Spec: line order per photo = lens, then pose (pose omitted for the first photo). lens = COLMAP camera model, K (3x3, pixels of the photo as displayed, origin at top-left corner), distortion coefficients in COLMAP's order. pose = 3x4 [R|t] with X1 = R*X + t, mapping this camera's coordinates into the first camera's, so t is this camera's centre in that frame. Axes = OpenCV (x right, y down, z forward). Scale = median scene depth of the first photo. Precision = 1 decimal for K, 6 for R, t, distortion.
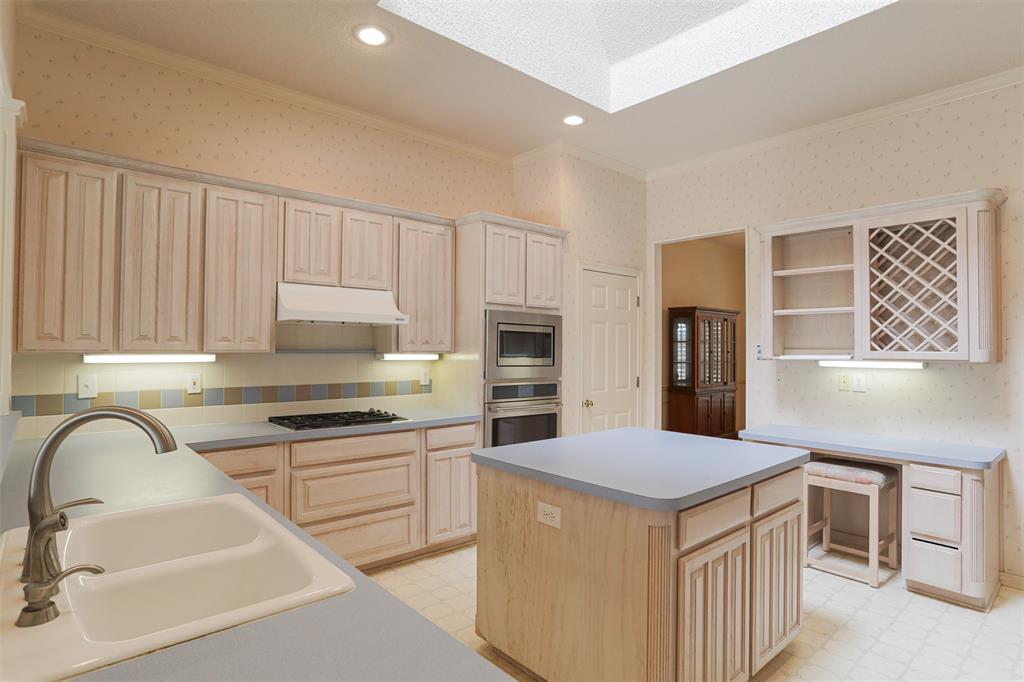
lens RADIAL K [[522.7, 0, 506.0], [0, 522.7, 338.6], [0, 0, 1]] dist [-0.025861, 0.000960]
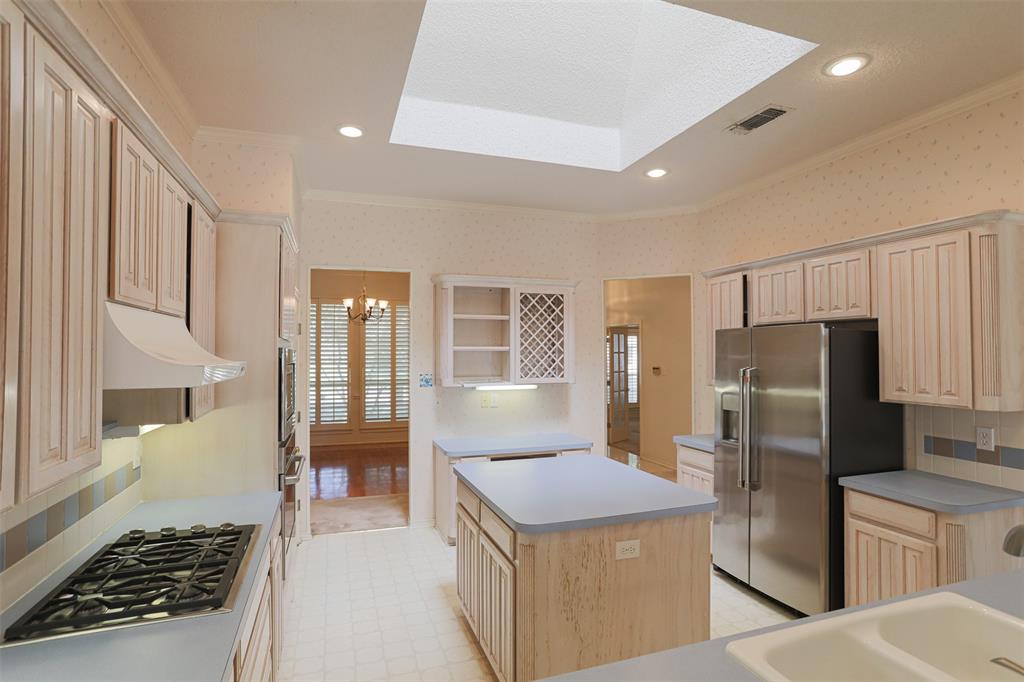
lens RADIAL K [[522.7, 0, 506.0], [0, 522.7, 338.6], [0, 0, 1]] dist [-0.025861, 0.000960]
pose [[0.392631, 0.015019, 0.919573, -0.705888], [-0.008566, 0.999883, -0.012673, -0.074212], [-0.919656, -0.002901, 0.392714, 0.512109]]
